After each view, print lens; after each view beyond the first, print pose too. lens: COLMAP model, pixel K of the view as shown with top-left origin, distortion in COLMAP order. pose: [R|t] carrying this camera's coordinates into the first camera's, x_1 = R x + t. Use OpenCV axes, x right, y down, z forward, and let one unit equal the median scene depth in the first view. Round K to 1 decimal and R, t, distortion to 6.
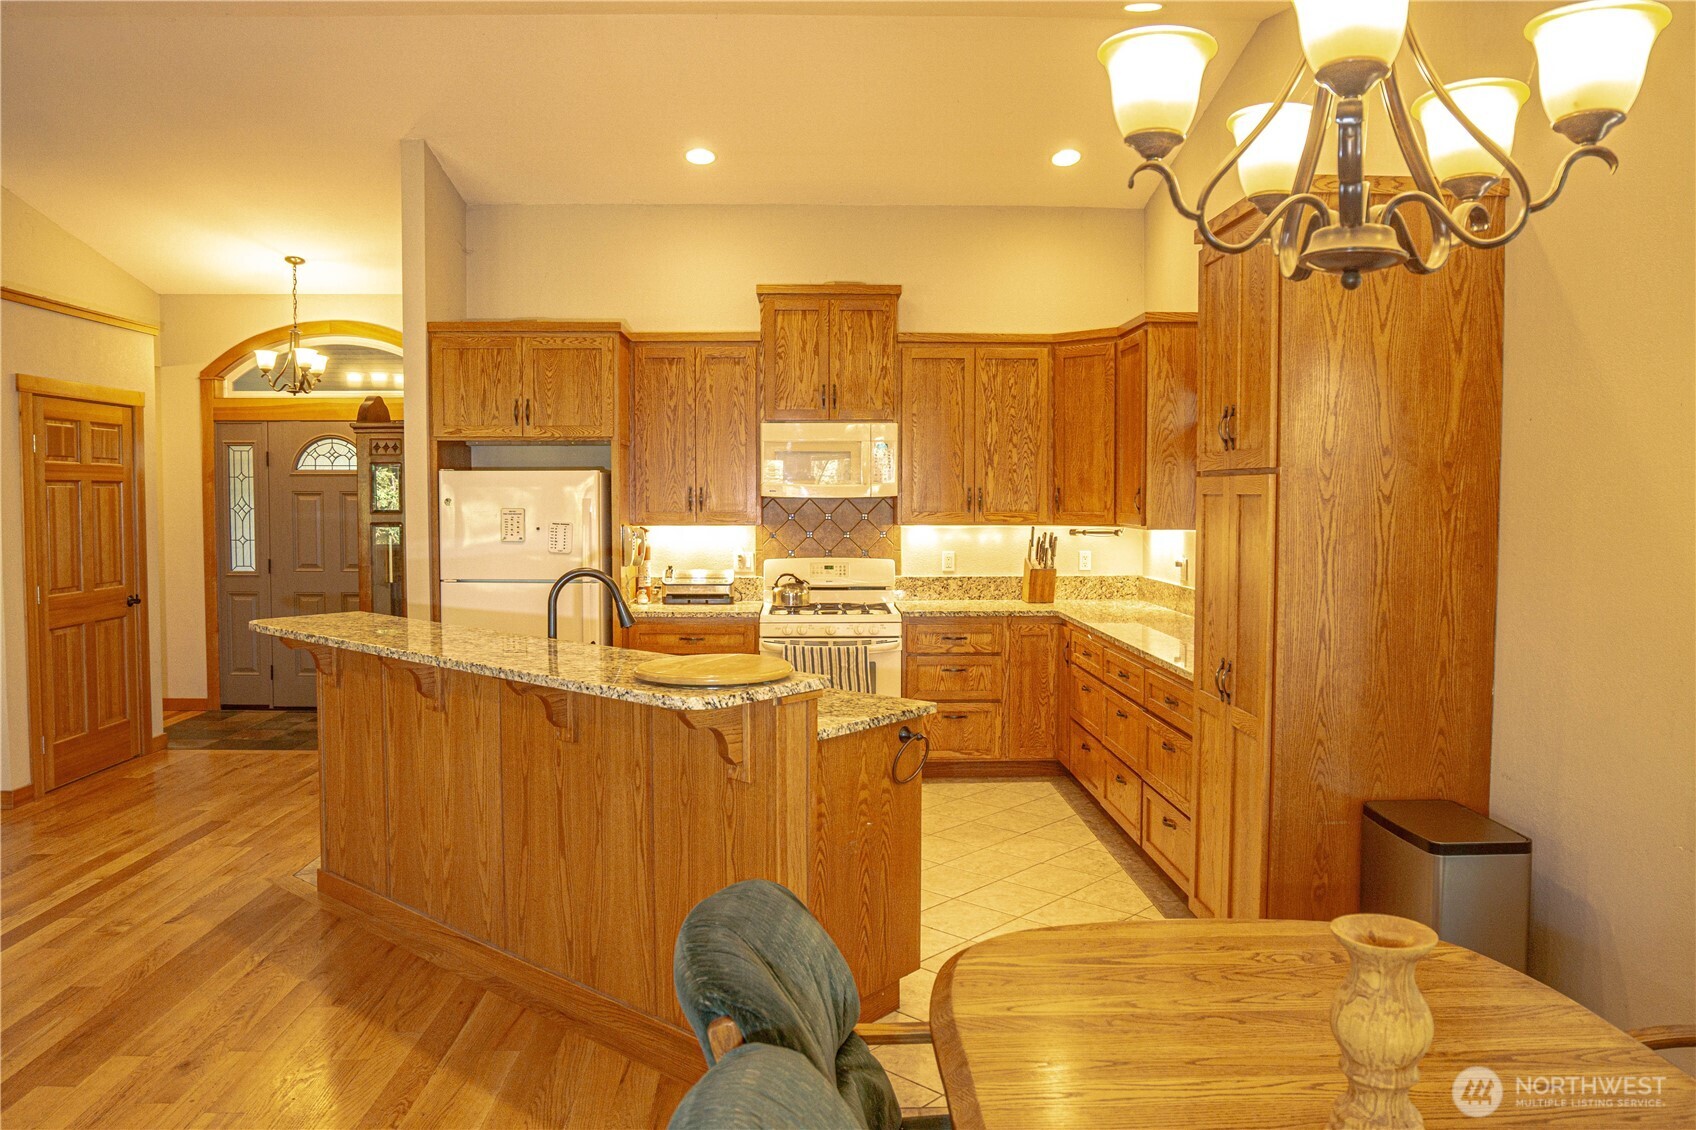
lens RADIAL K [[1207.7, 0, 846.1], [0, 1207.7, 555.9], [0, 0, 1]] dist [-0.071849, 0.034734]
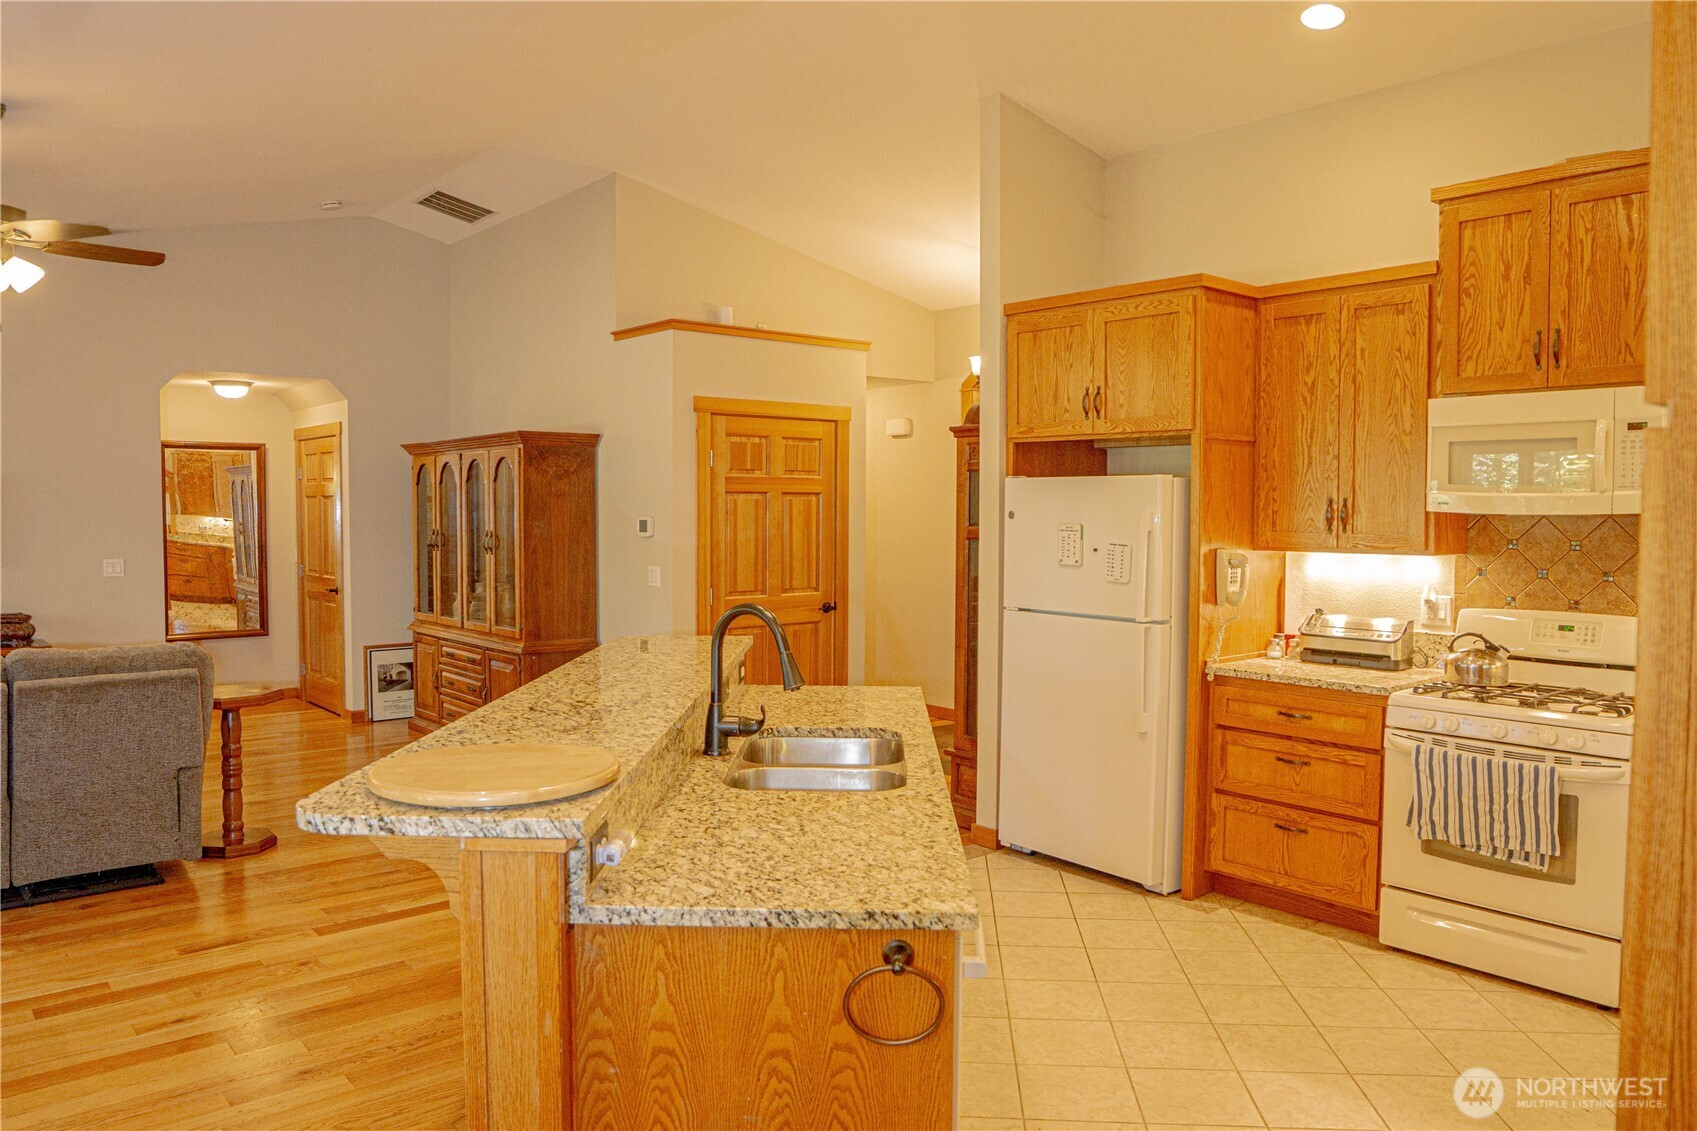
lens RADIAL K [[1208.4, 0, 820.0], [0, 1208.4, 565.0], [0, 0, 1]] dist [-0.071849, 0.034734]
pose [[0.614838, 0.039429, -0.787667, 0.234549], [-0.043912, 0.998912, 0.015726, -0.016163], [0.787430, 0.024919, 0.615900, 0.346384]]
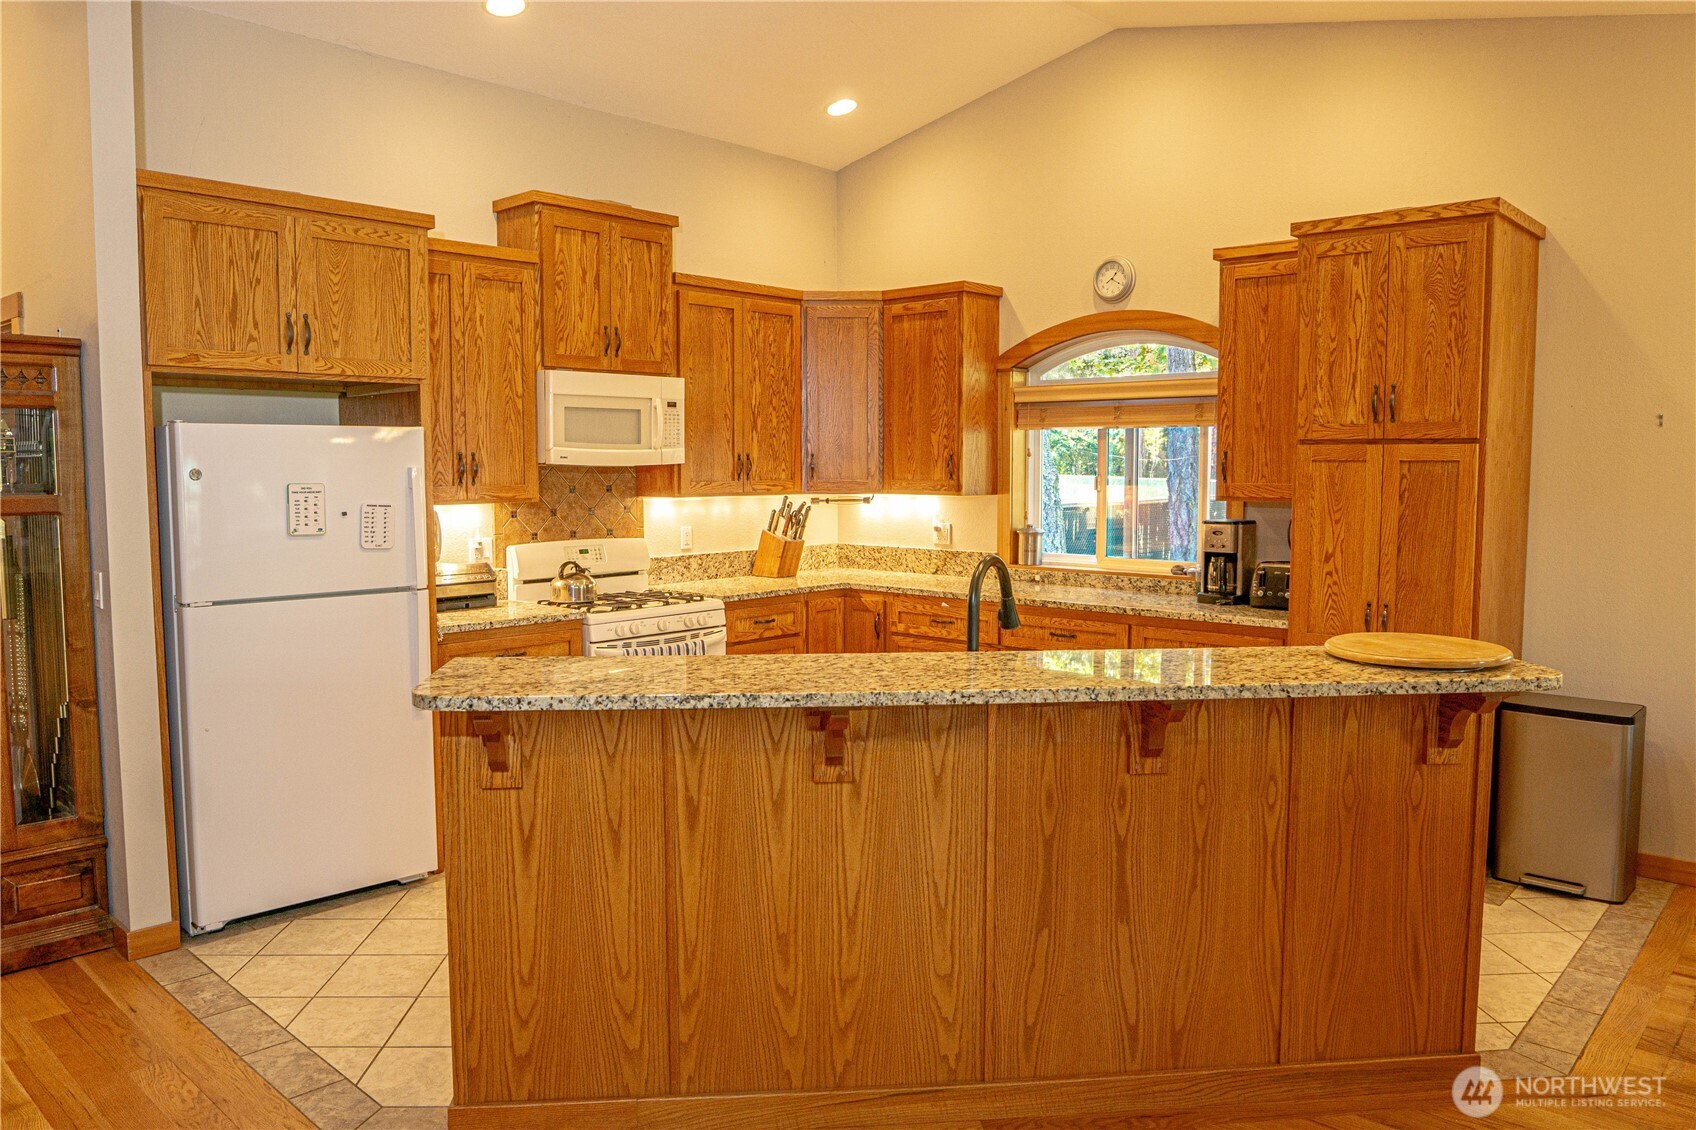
lens RADIAL K [[1207.7, 0, 848.2], [0, 1207.7, 557.6], [0, 0, 1]] dist [-0.071849, 0.034734]
pose [[0.692905, -0.057268, 0.718751, -0.496239], [0.038770, 0.998358, 0.042171, -0.014408], [-0.719986, -0.001355, 0.693988, 0.322321]]
